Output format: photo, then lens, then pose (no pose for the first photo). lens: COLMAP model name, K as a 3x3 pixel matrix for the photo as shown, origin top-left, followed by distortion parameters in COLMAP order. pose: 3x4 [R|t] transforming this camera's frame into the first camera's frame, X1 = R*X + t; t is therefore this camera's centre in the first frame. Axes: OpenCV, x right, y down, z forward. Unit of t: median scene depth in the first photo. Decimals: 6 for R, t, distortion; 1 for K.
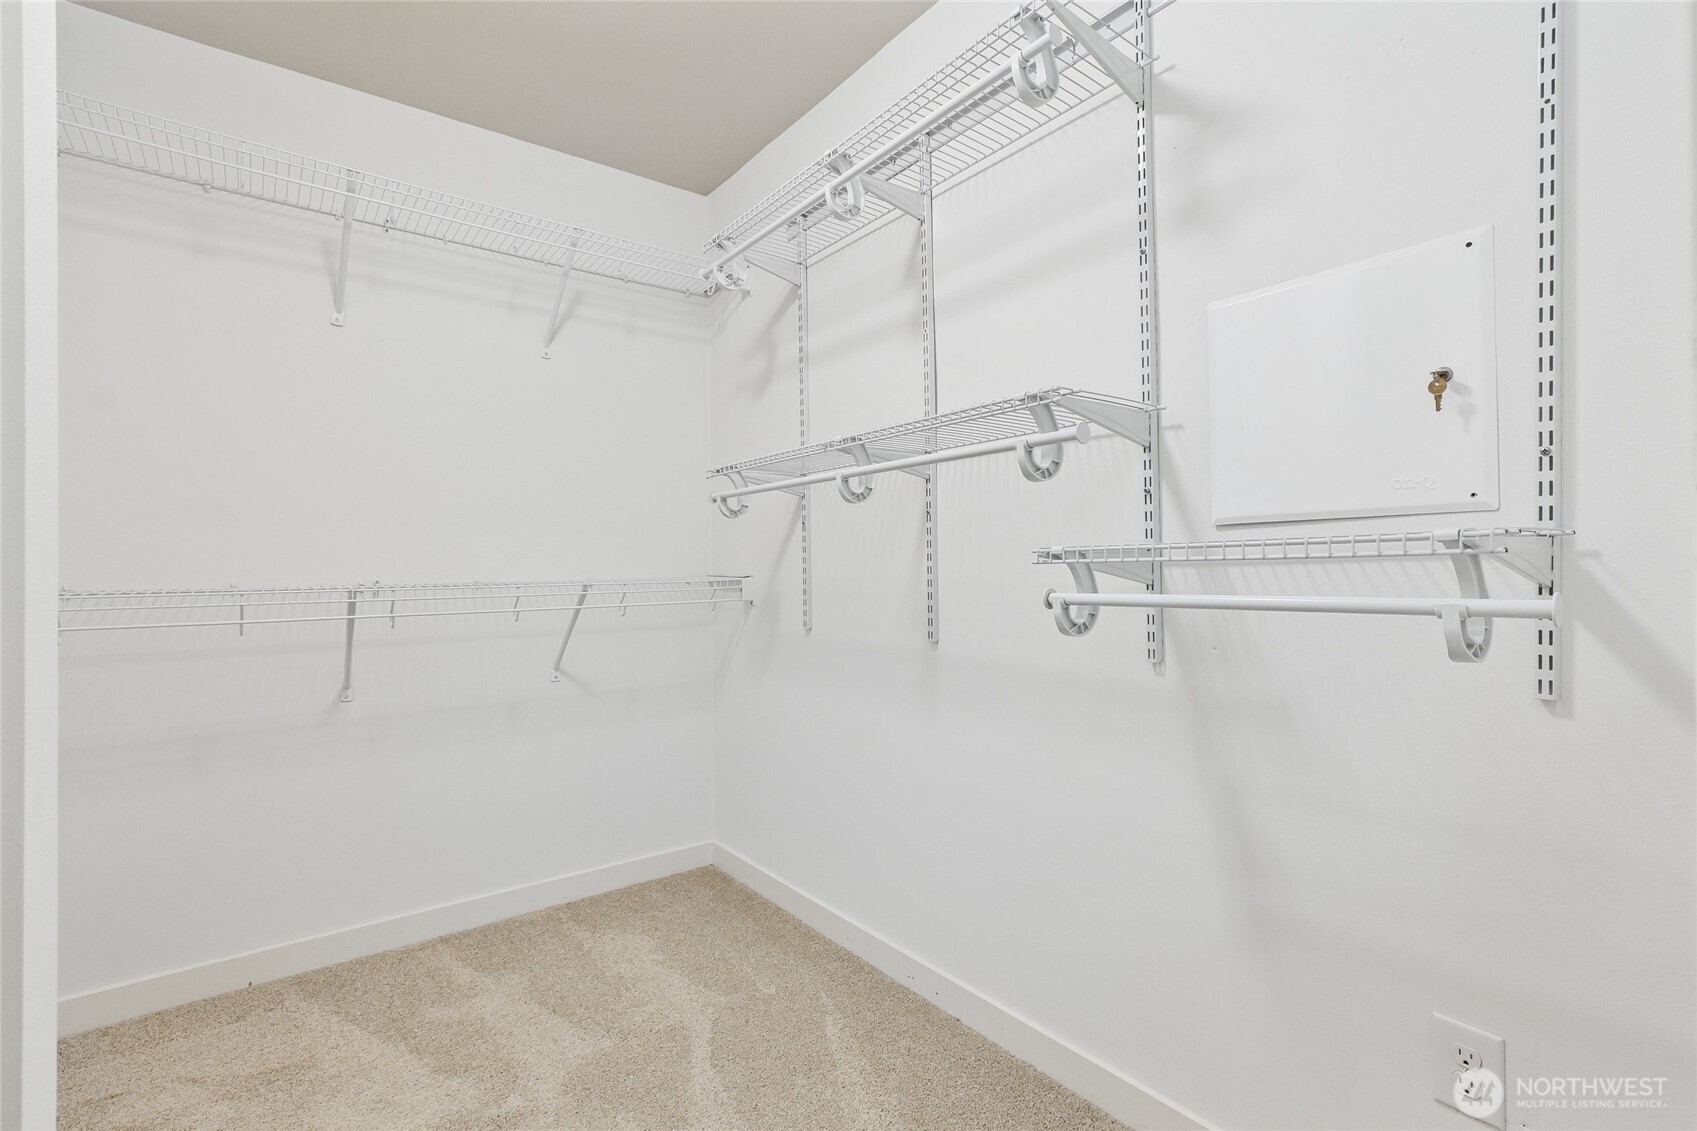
lens RADIAL K [[786.3, 0, 845.3], [0, 786.3, 579.7], [0, 0, 1]] dist [-0.000258, 0.000617]
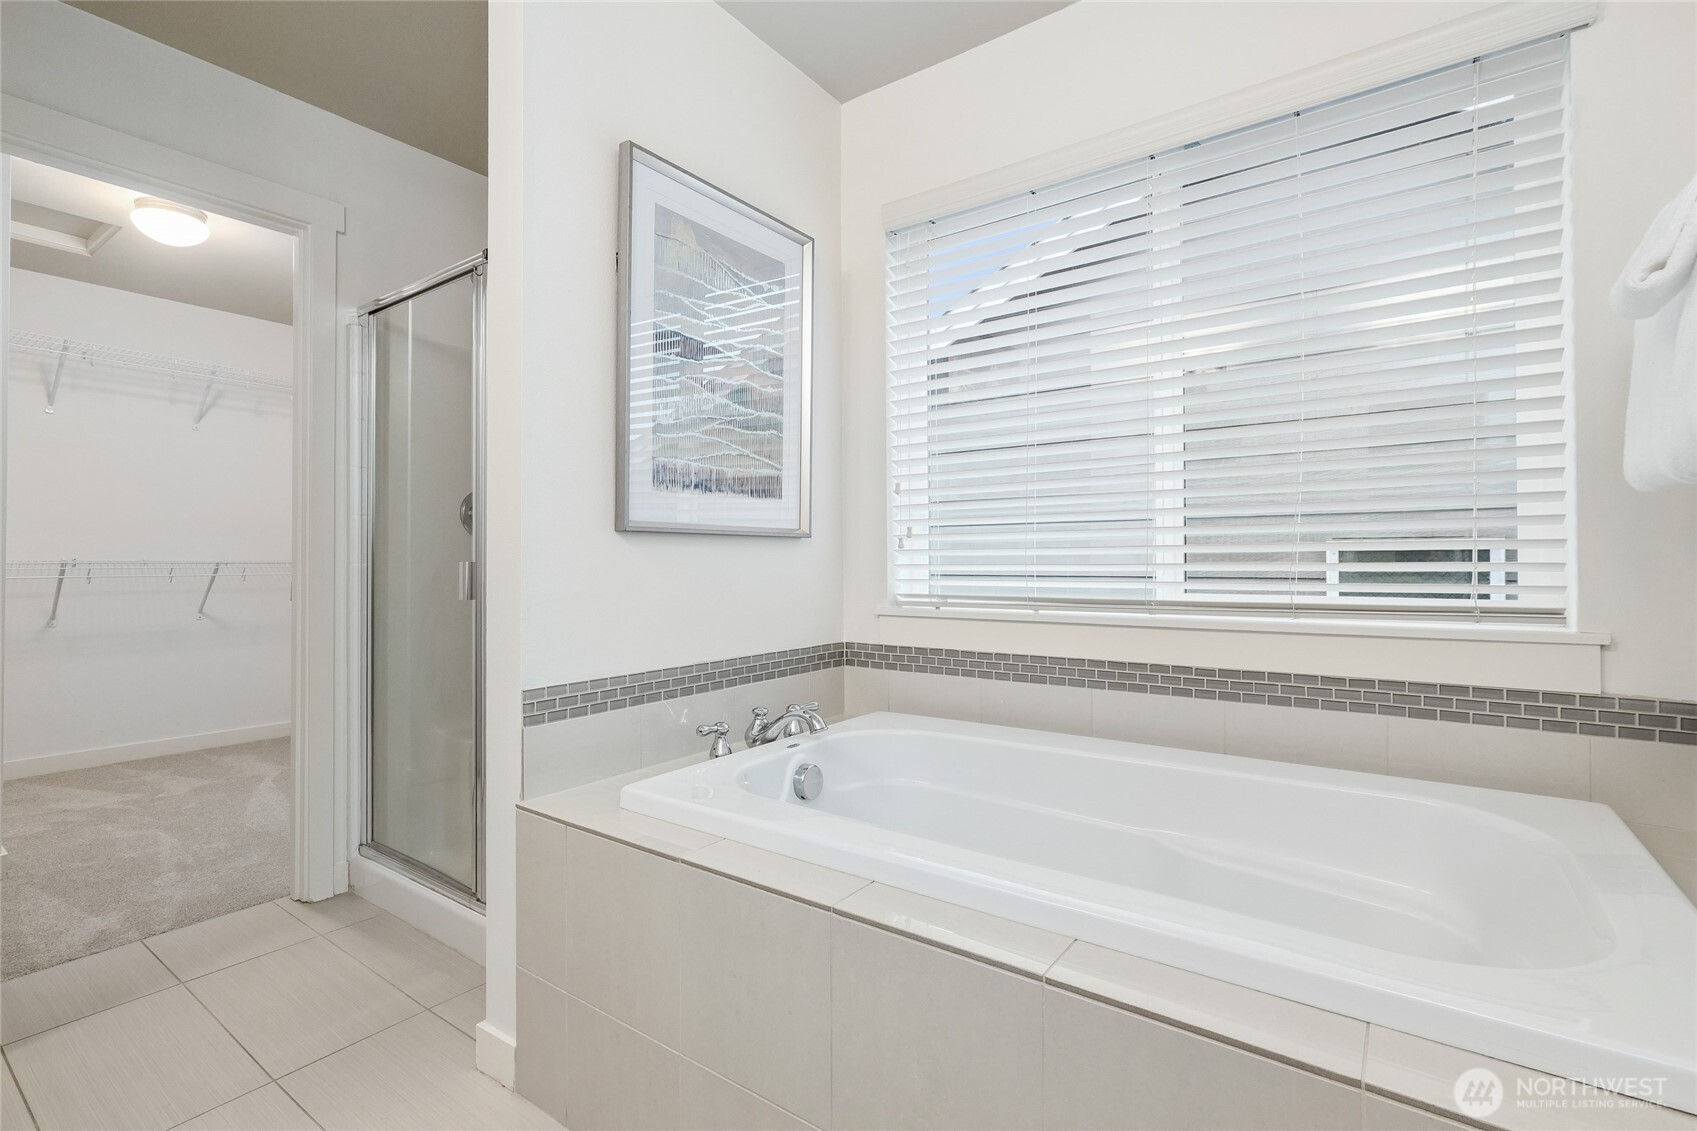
lens RADIAL K [[771.2, 0, 848.5], [0, 771.2, 565.5], [0, 0, 1]] dist [-0.001926, 0.000006]
pose [[0.953031, 0.012734, 0.302605, 0.530279], [-0.011048, 0.999912, -0.007280, 0.010235], [-0.302671, 0.003595, 0.953088, -1.157805]]
